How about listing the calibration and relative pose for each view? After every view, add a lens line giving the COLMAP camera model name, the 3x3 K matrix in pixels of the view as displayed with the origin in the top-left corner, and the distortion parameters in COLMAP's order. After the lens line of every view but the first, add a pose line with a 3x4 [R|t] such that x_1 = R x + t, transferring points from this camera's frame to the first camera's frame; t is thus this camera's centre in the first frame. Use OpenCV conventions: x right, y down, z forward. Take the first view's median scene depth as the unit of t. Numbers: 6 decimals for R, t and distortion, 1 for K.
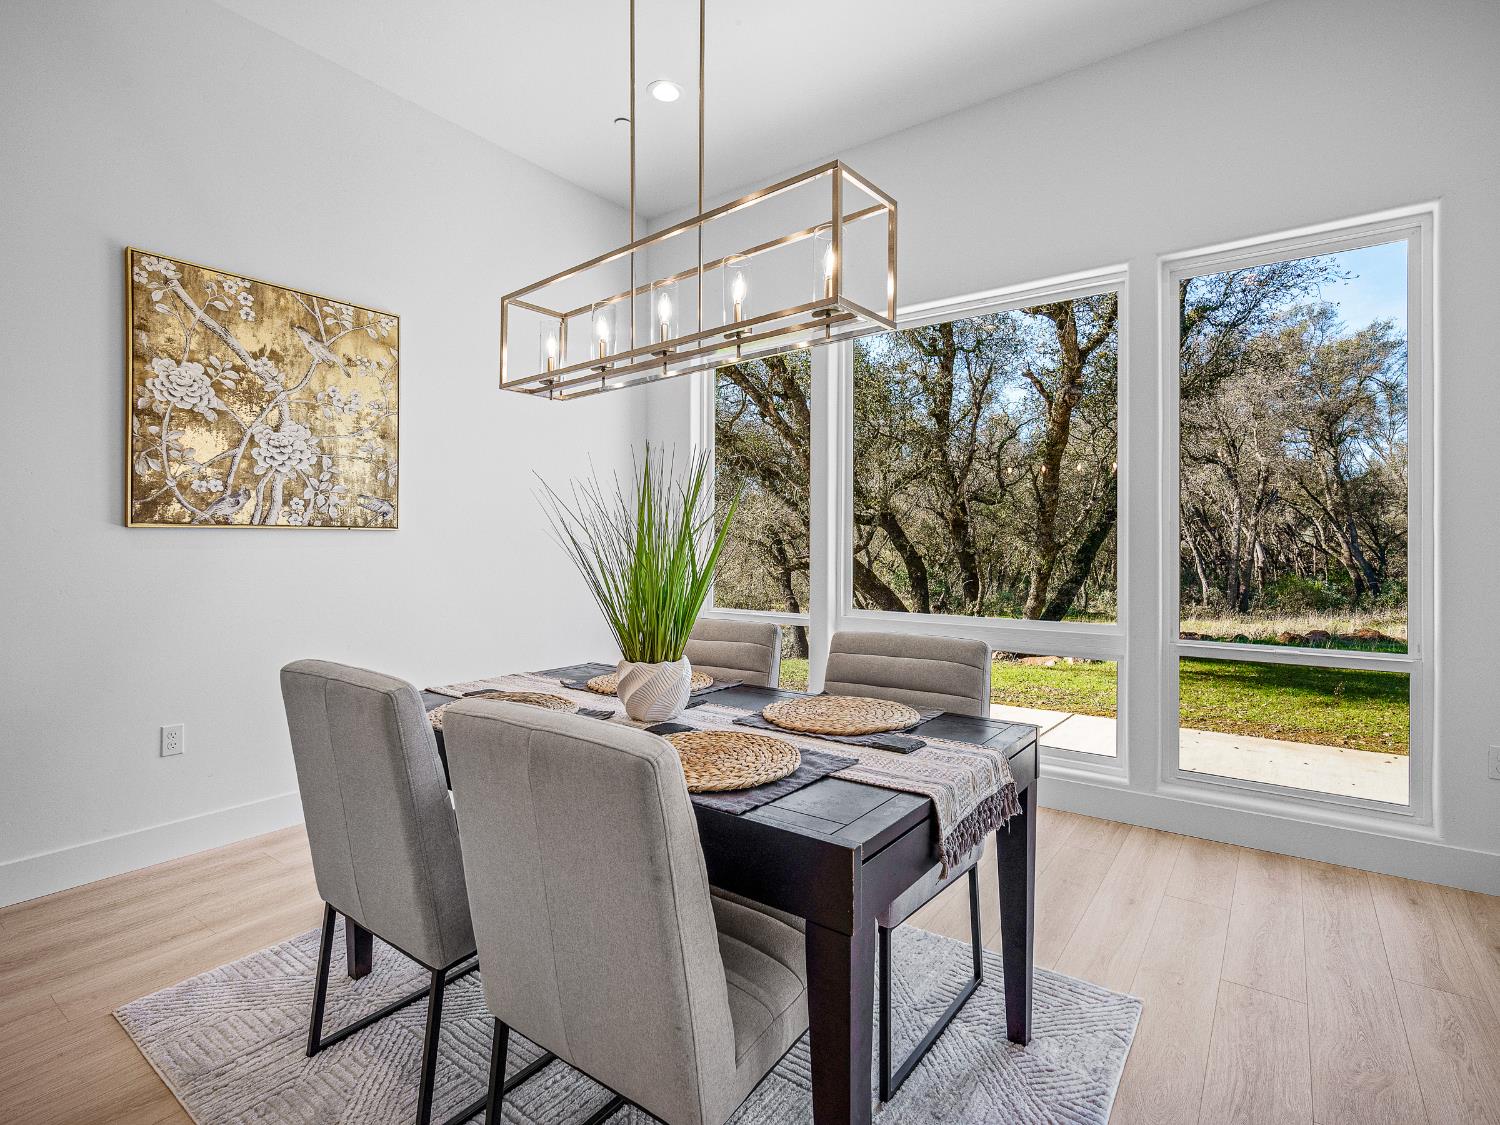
lens RADIAL K [[744.8, 0, 756.5], [0, 744.8, 535.7], [0, 0, 1]] dist [-0.013952, 0.003907]
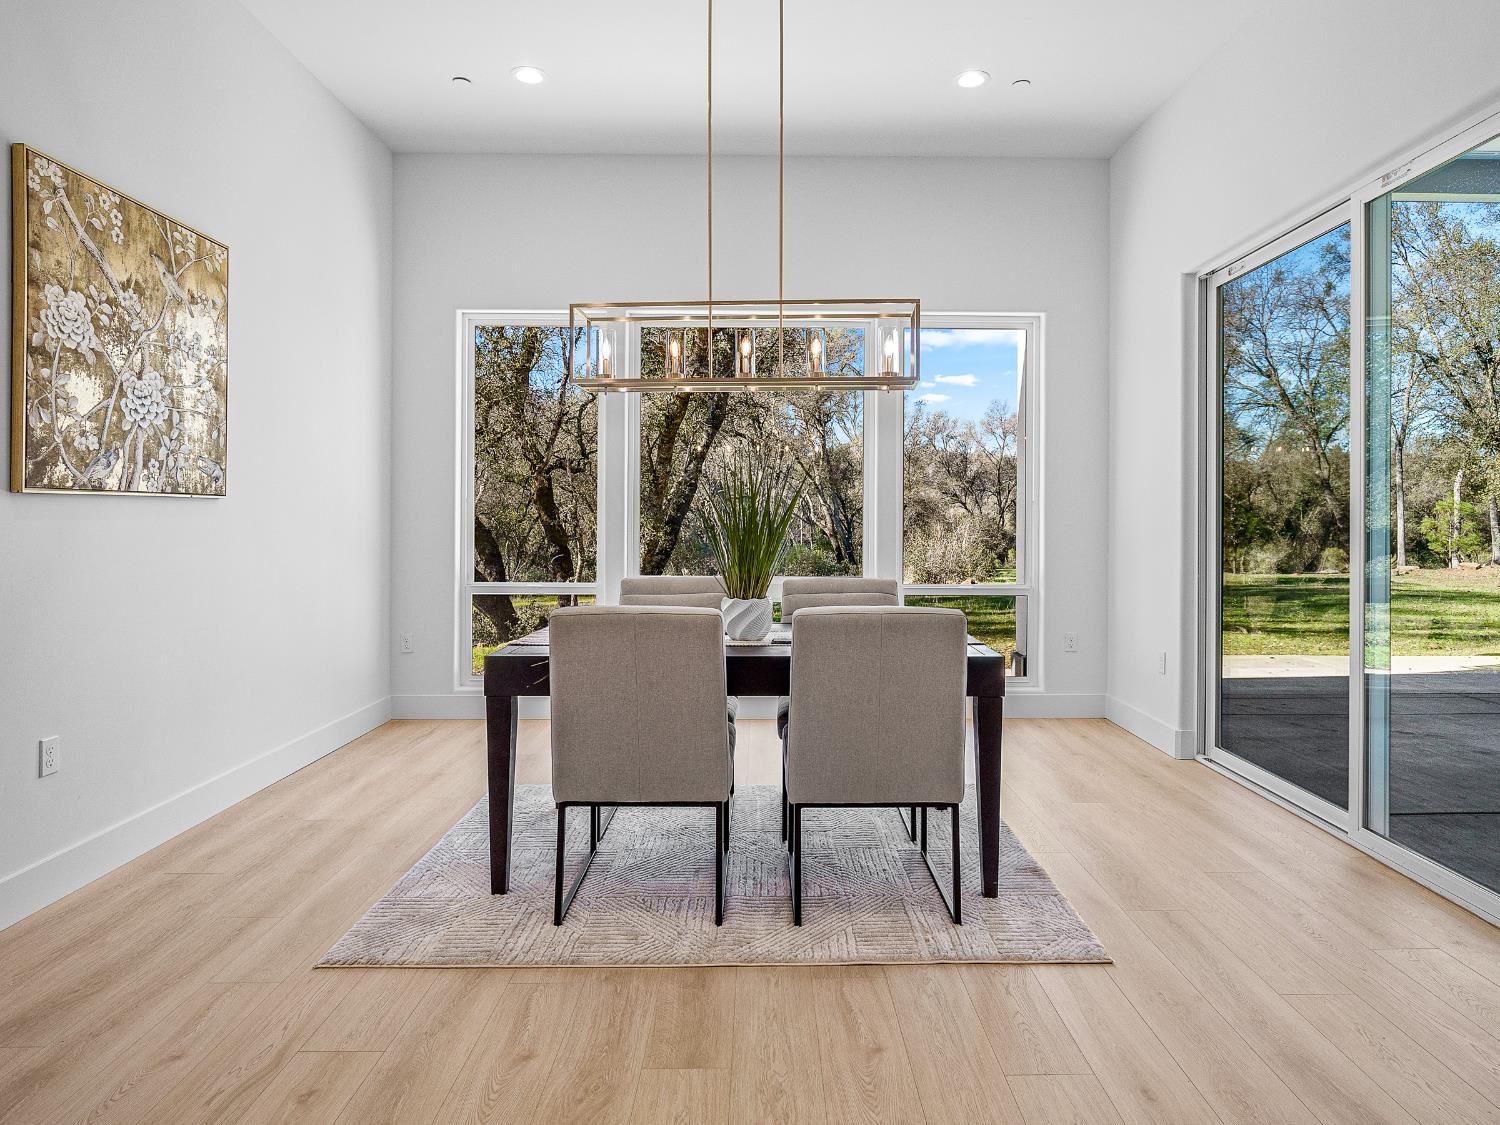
lens RADIAL K [[911.9, 0, 776.9], [0, 911.9, 507.0], [0, 0, 1]] dist [-0.006826, -0.001534]
pose [[0.800283, 0.007847, 0.599572, -0.705778], [-0.009036, 0.999959, -0.001027, -0.002260], [-0.599555, -0.004596, 0.800320, -0.255077]]
